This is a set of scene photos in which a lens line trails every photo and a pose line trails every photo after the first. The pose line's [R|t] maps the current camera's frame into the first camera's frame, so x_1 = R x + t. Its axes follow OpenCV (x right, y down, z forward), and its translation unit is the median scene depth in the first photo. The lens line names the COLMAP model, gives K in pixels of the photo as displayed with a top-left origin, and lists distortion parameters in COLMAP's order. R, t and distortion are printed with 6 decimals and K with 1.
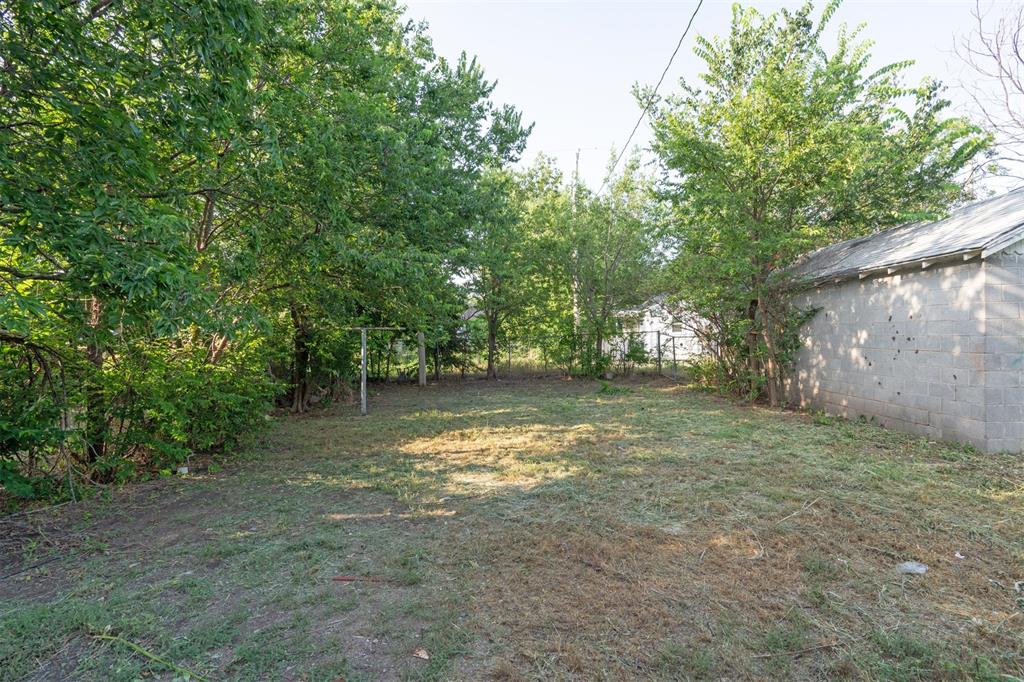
lens RADIAL K [[470.7, 0, 513.3], [0, 470.7, 334.2], [0, 0, 1]] dist [-0.006409, 0.002906]
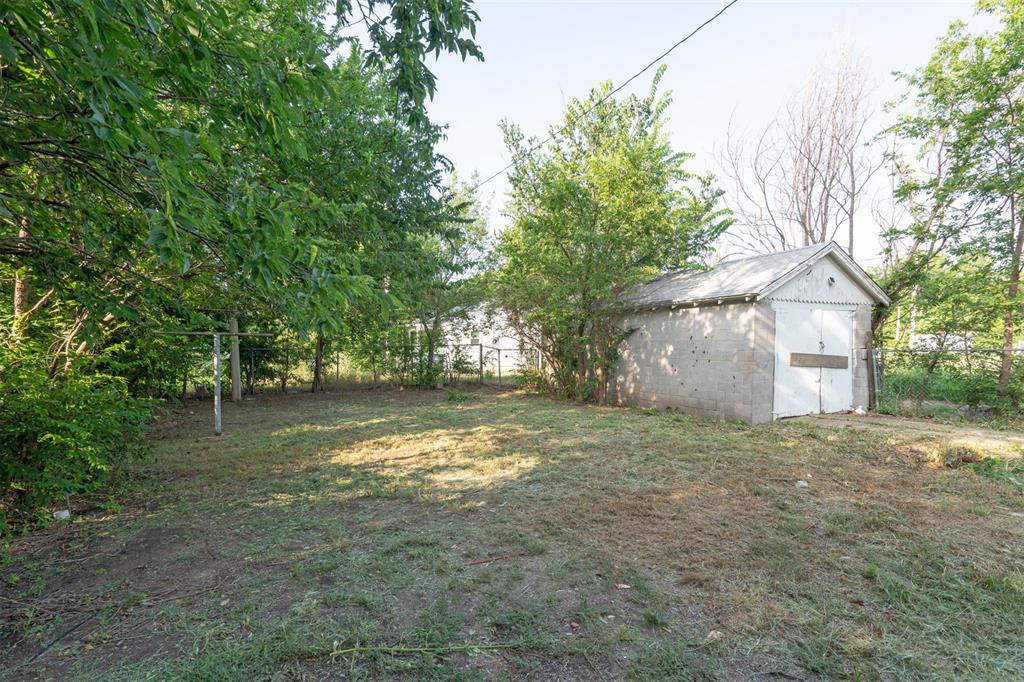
lens RADIAL K [[470.7, 0, 501.1], [0, 470.7, 362.8], [0, 0, 1]] dist [-0.006409, 0.002906]
pose [[0.877732, 0.002373, 0.479146, -0.336345], [-0.017094, 0.999506, 0.026362, 0.013937], [-0.478847, -0.031329, 0.877339, 0.020223]]
